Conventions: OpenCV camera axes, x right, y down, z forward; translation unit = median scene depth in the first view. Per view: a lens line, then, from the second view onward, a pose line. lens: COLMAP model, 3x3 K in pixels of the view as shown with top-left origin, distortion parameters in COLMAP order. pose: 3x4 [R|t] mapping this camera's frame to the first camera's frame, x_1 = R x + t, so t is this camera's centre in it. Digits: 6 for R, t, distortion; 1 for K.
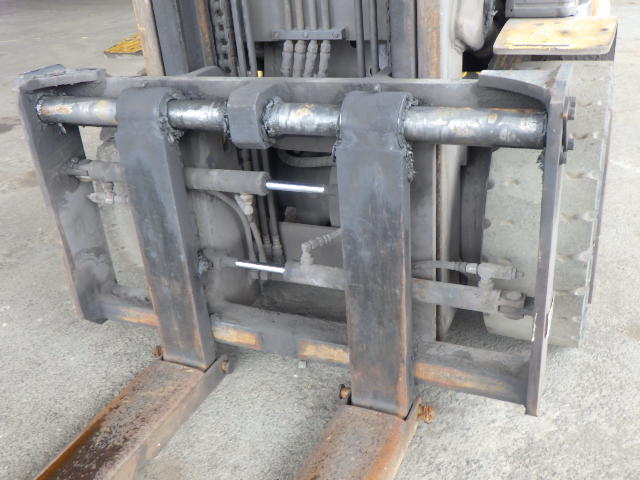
lens RADIAL K [[640.8, 0, 319.7], [0, 640.8, 239.5], [0, 0, 1]] dist [-0.007745, 0.000000]
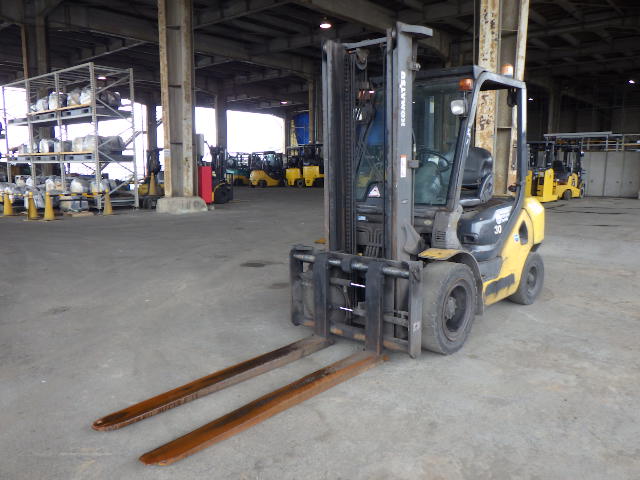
lens RADIAL K [[526.4, 0, 320.4], [0, 526.4, 237.8], [0, 0, 1]] dist [-0.006729, -0.000570]
pose [[0.951046, 0.116378, -0.286300, 0.537747], [-0.191529, 0.948988, -0.250478, 0.416738], [0.242545, 0.293051, 0.924821, -1.738687]]
